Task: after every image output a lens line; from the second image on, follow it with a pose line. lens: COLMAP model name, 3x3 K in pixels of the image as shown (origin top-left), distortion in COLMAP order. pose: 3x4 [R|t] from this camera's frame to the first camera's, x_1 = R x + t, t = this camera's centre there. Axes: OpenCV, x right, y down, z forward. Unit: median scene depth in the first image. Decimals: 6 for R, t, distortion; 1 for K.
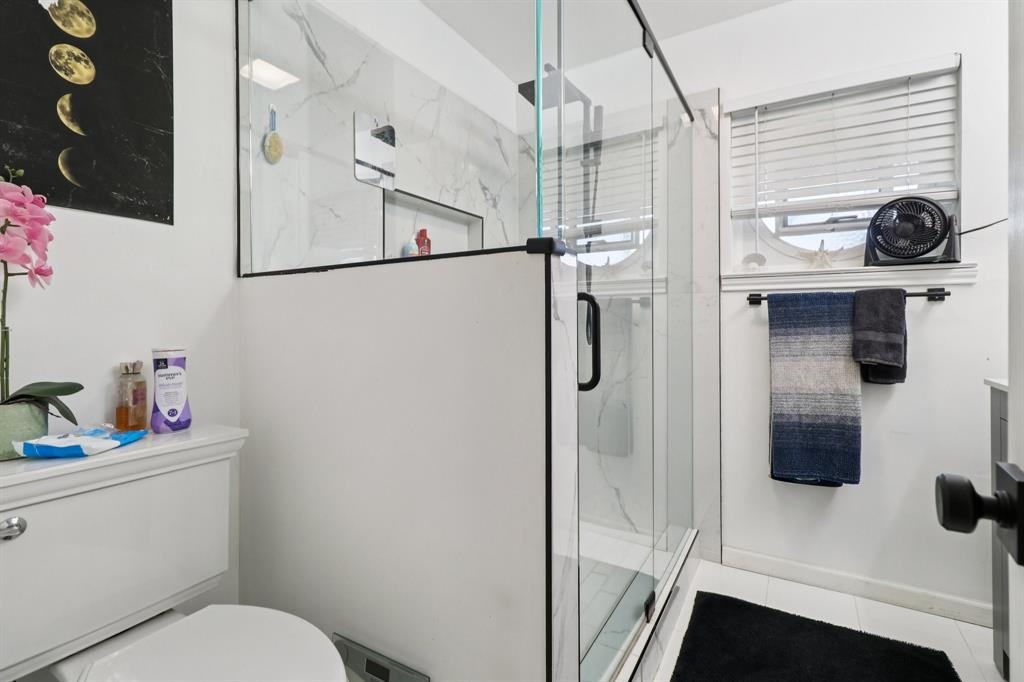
lens RADIAL K [[474.6, 0, 513.3], [0, 474.6, 324.8], [0, 0, 1]] dist [0.000550, 0.000250]
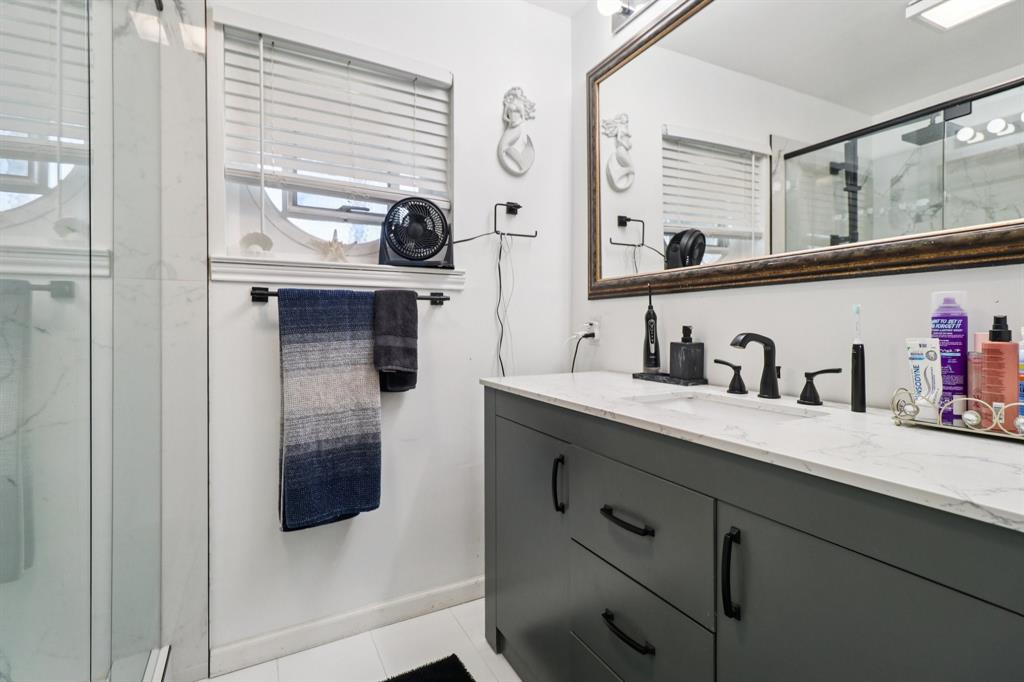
lens RADIAL K [[481.9, 0, 507.5], [0, 481.9, 322.9], [0, 0, 1]] dist [0.004075, 0.001297]
pose [[0.517467, 0.000671, 0.855703, 0.070601], [0.000458, 0.999999, -0.001062, -0.009387], [-0.855703, 0.000942, 0.517466, 0.301099]]
